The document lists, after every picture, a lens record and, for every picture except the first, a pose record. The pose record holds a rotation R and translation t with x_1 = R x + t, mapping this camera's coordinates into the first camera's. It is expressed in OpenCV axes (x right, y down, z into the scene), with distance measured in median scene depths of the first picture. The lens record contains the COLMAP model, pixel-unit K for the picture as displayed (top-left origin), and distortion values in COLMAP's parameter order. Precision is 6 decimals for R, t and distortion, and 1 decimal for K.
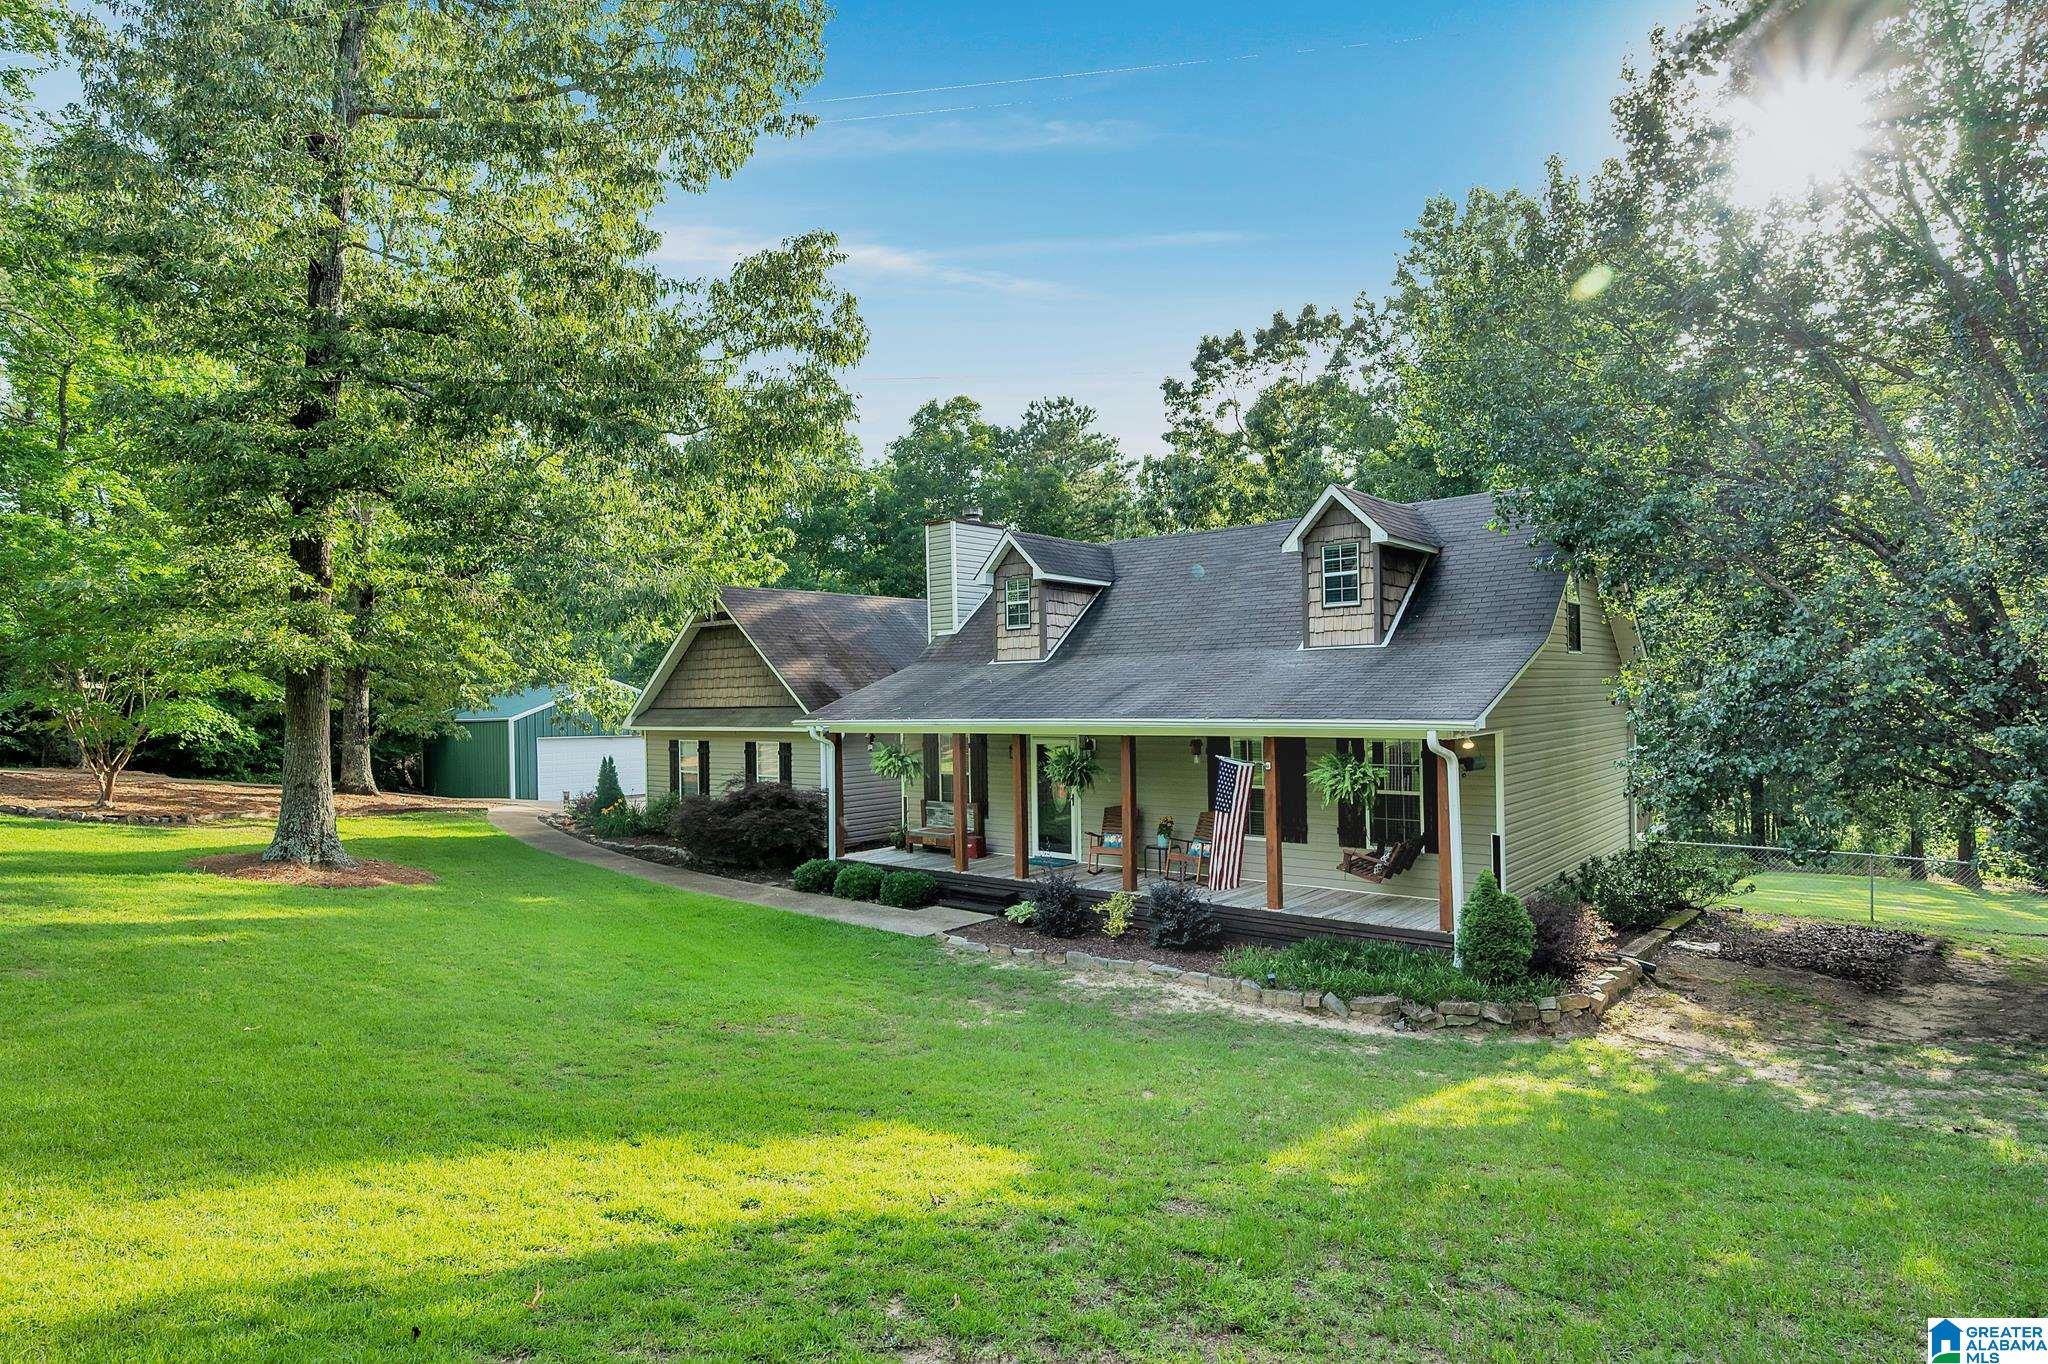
lens RADIAL K [[1068.4, 0, 1024.0], [0, 1068.4, 682.0], [0, 0, 1]] dist [0.114588, -0.000009]
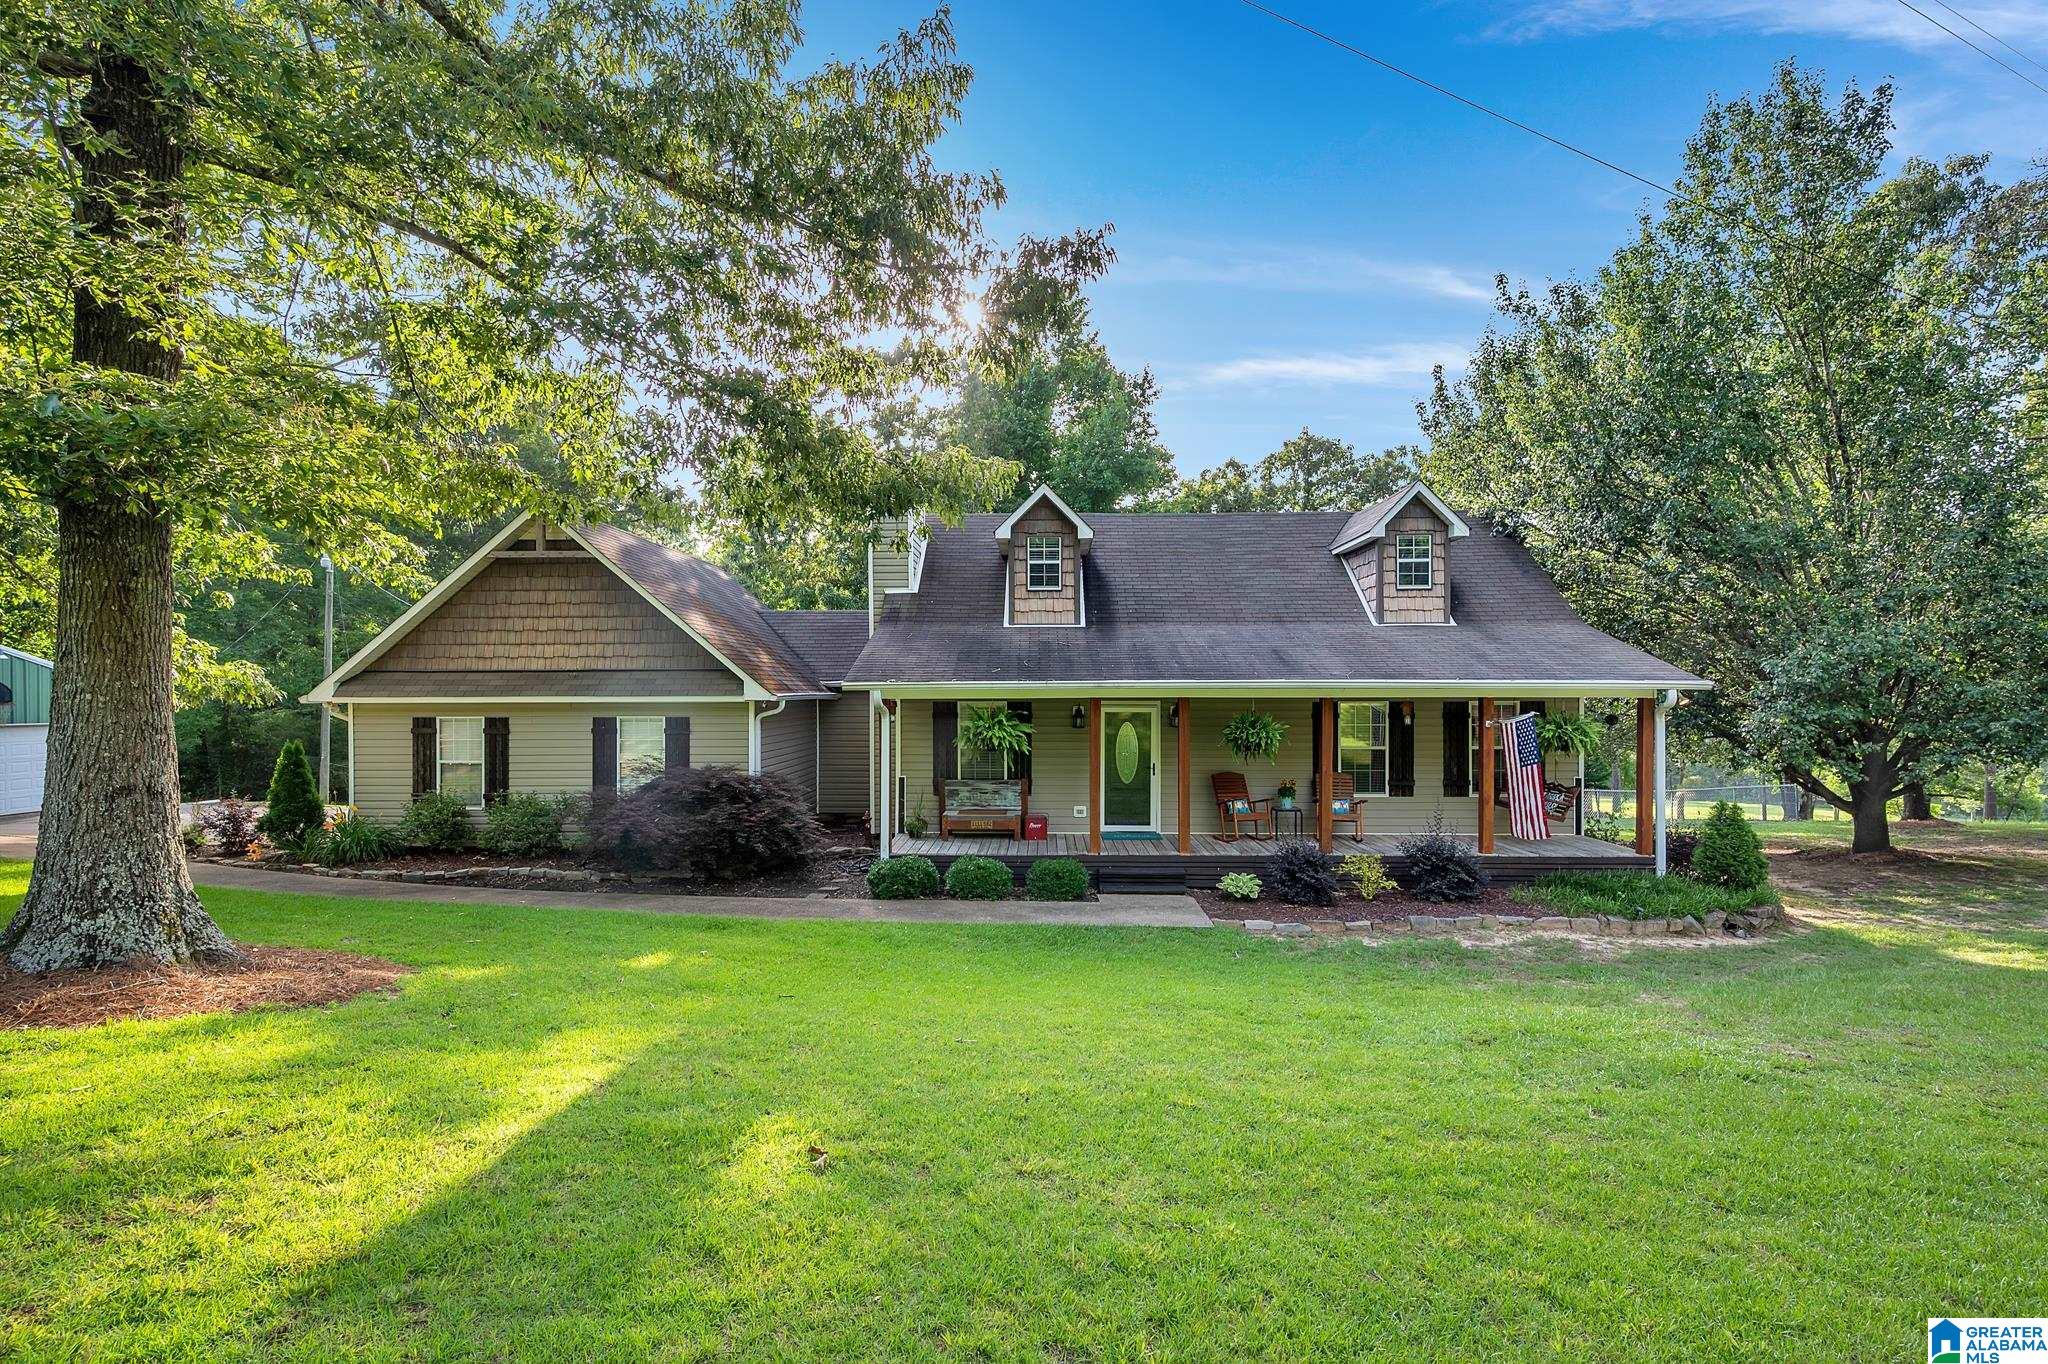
lens RADIAL K [[943.1, 0, 1024.0], [0, 943.1, 682.0], [0, 0, 1]] dist [0.043520, 0.000061]
pose [[0.781009, 0.006727, 0.624484, -0.529974], [-0.020576, 0.999676, 0.014964, 0.018380], [-0.624181, -0.024536, 0.780894, 0.364124]]
